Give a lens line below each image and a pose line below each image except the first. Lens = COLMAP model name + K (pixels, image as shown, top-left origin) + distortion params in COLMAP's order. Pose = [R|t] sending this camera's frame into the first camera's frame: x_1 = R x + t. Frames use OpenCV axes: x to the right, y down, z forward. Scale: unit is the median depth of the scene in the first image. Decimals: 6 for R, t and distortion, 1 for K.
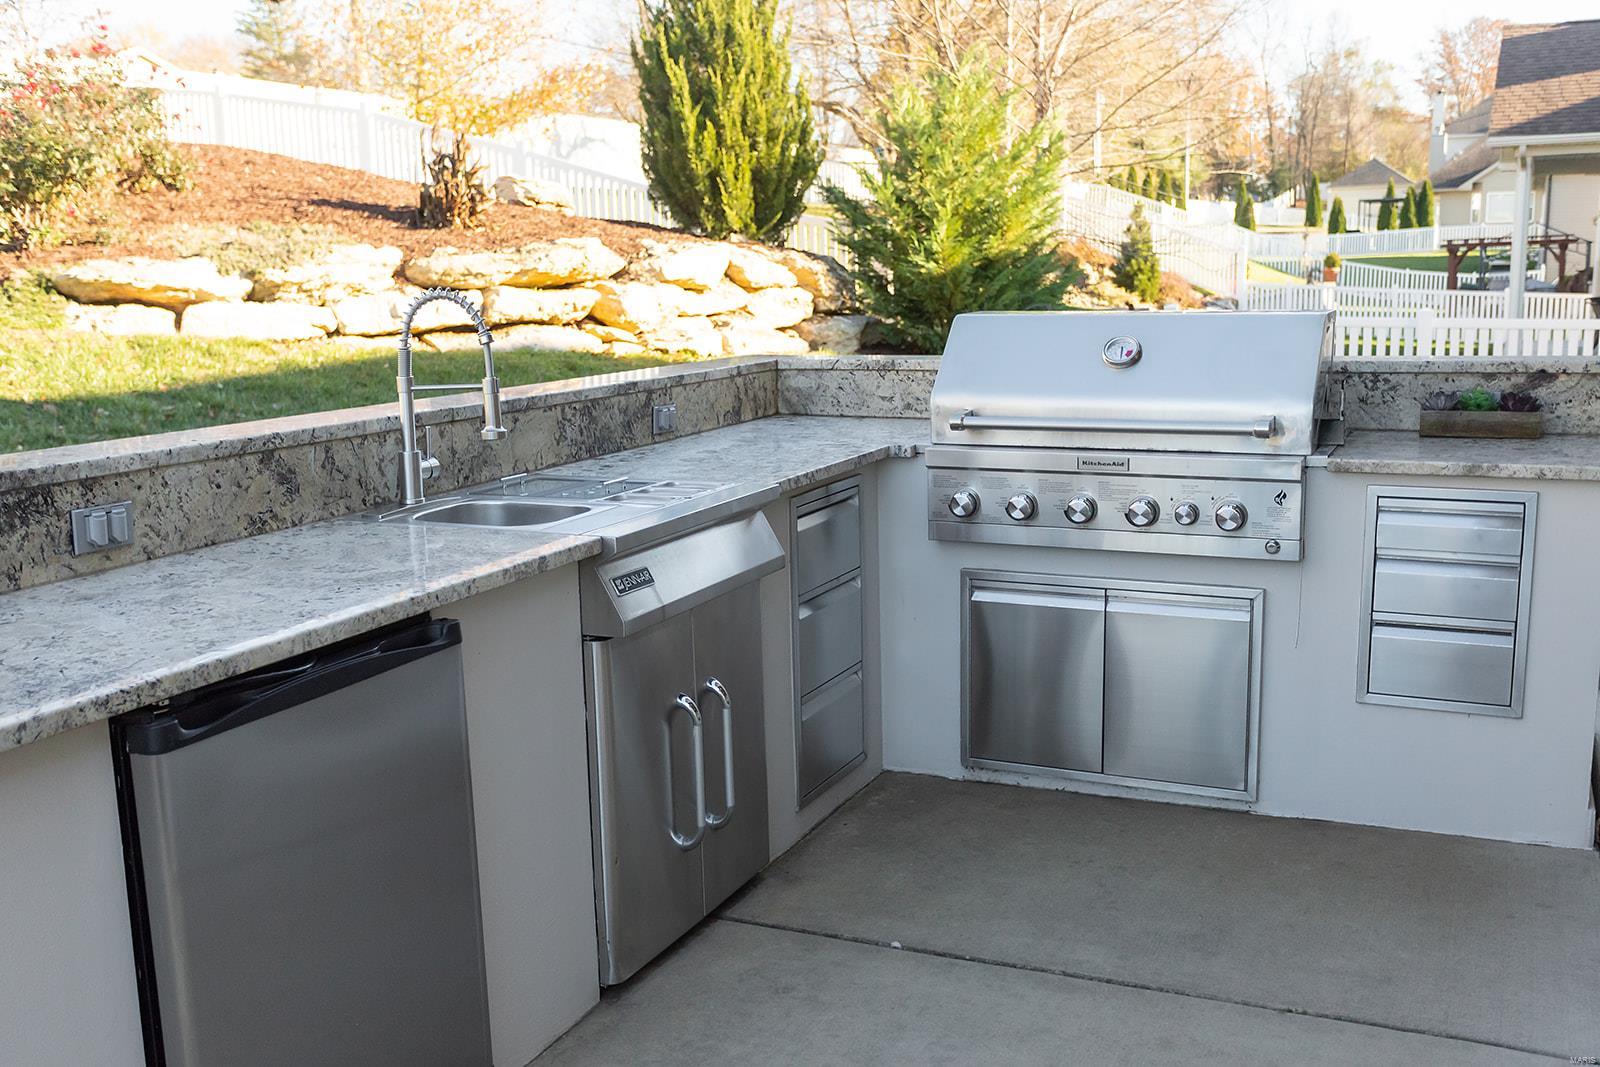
lens RADIAL K [[1538.6, 0, 799.5], [0, 1538.6, 538.8], [0, 0, 1]] dist [0.010210, 0.000000]
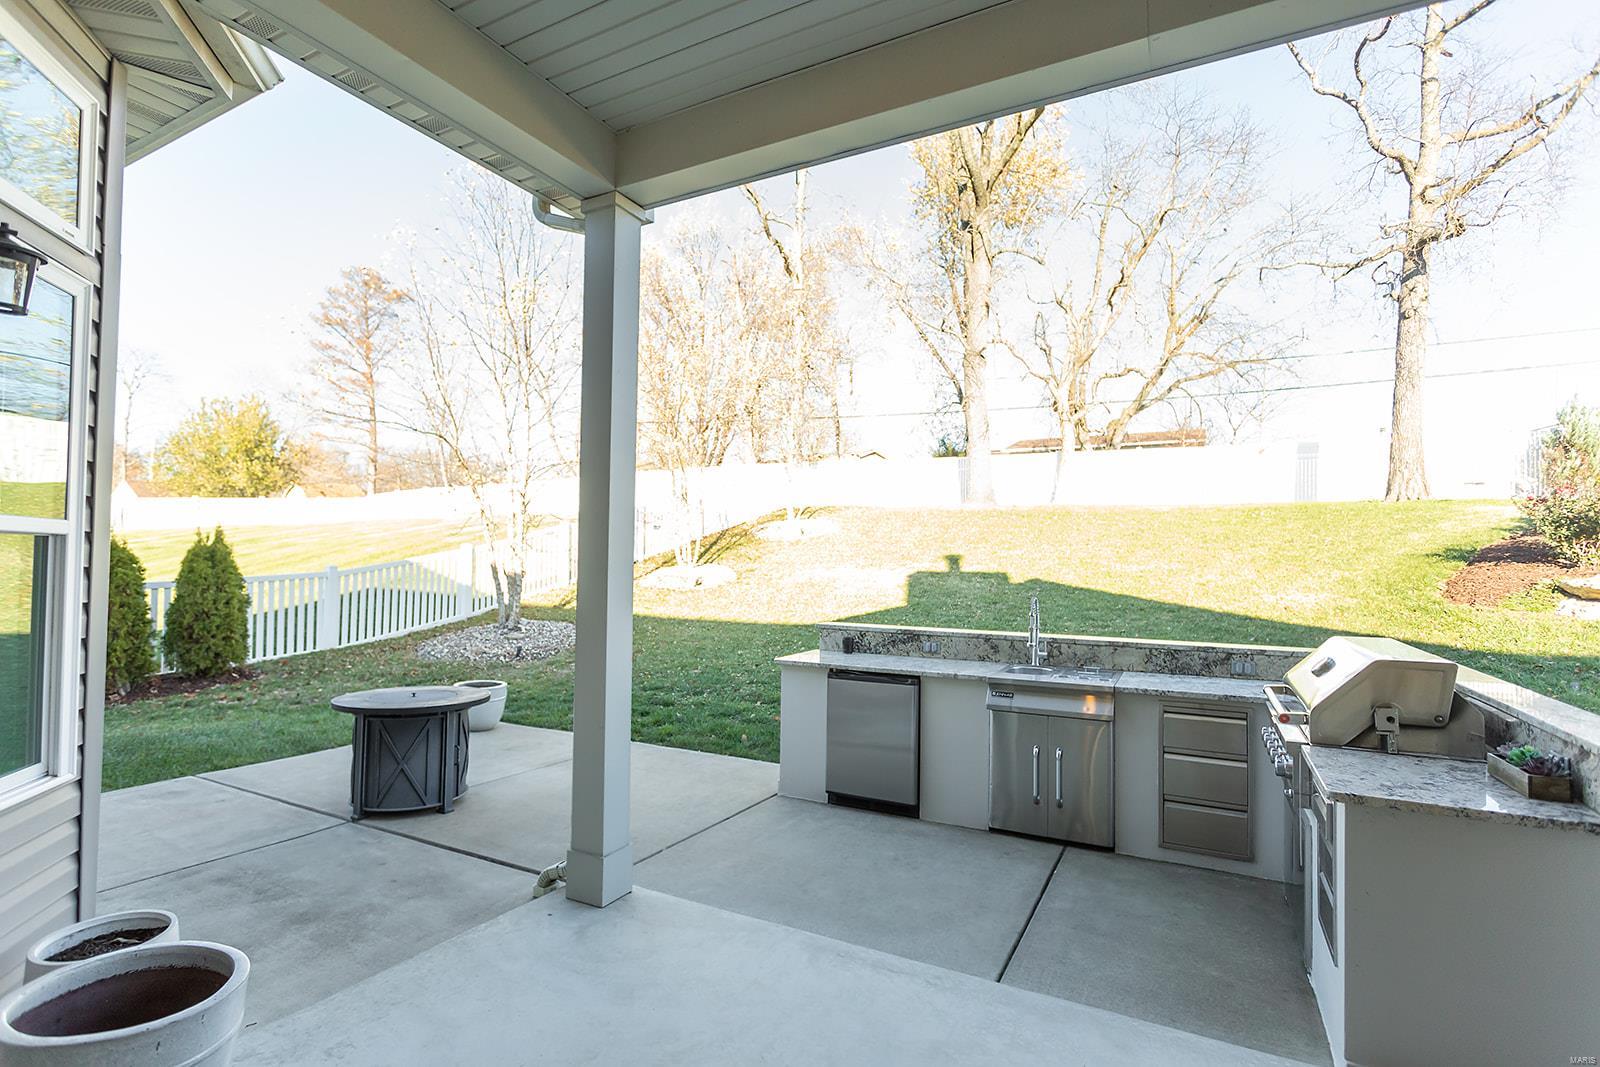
lens RADIAL K [[757.3, 0, 795.7], [0, 757.3, 536.7], [0, 0, 1]] dist [-0.018752, 0.007647]
pose [[-0.057739, -0.010552, -0.998276, 0.294465], [-0.184900, 0.982757, 0.000307, -0.042709], [0.981060, 0.184599, -0.058694, 0.128030]]
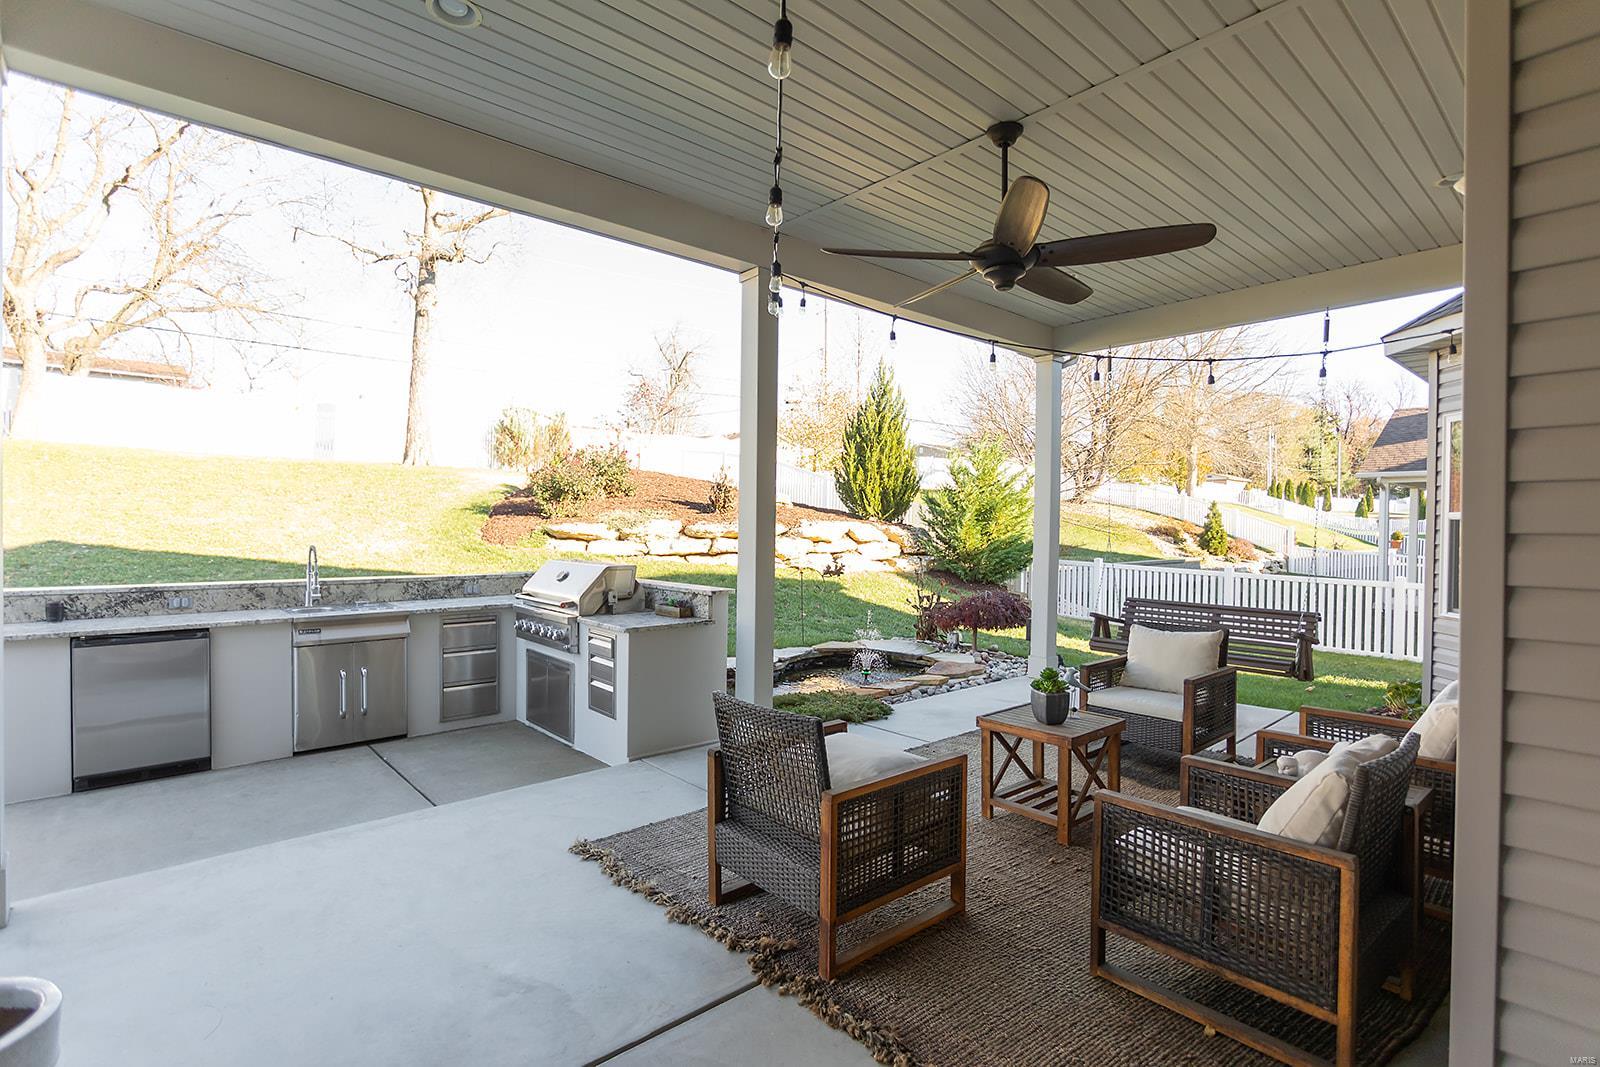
lens RADIAL K [[757.3, 0, 797.9], [0, 757.3, 537.6], [0, 0, 1]] dist [-0.018752, 0.007647]
pose [[0.915894, 0.036870, -0.399724, 0.323404], [-0.098274, 0.986066, -0.134224, -0.012763], [0.389205, 0.162218, 0.906755, -0.030032]]
